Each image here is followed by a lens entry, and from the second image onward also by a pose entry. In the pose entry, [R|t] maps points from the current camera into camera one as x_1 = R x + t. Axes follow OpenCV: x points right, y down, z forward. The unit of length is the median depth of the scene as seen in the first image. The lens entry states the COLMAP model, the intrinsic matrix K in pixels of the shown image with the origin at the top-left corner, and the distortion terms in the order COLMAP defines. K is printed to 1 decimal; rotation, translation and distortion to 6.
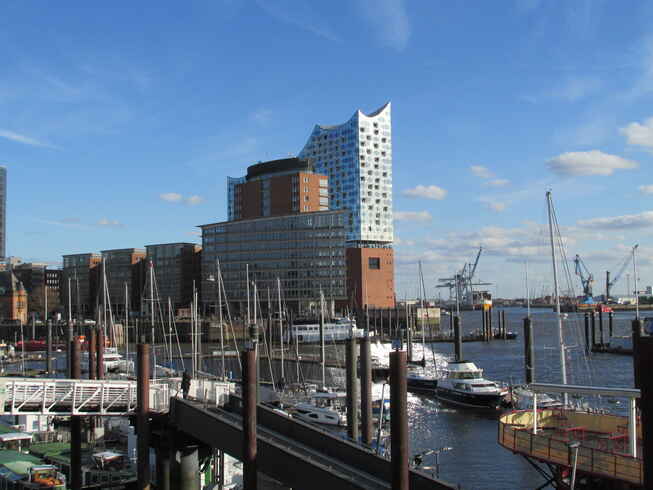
lens RADIAL K [[837.1, 0, 322.2], [0, 837.1, 243.3], [0, 0, 1]] dist [-0.053704, 0.000000]
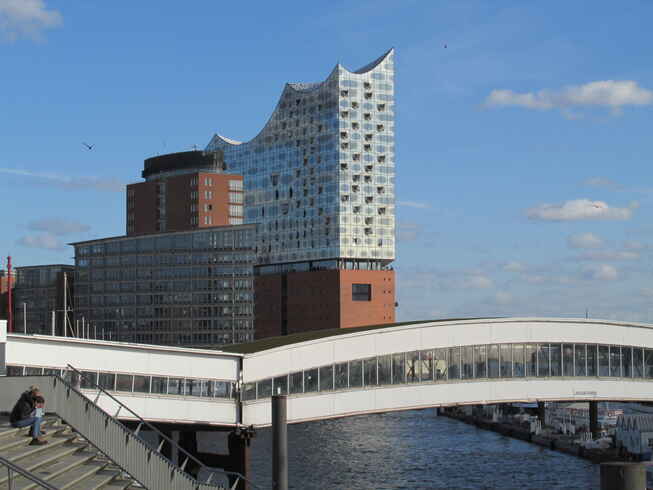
lens RADIAL K [[1657.0, 0, 327.5], [0, 1657.0, 245.8], [0, 0, 1]] dist [-0.024338, 0.000000]
pose [[0.989741, 0.003315, -0.142834, 0.224447], [-0.001626, 0.999927, 0.011942, -0.029140], [0.142863, -0.011588, 0.989675, -0.320993]]
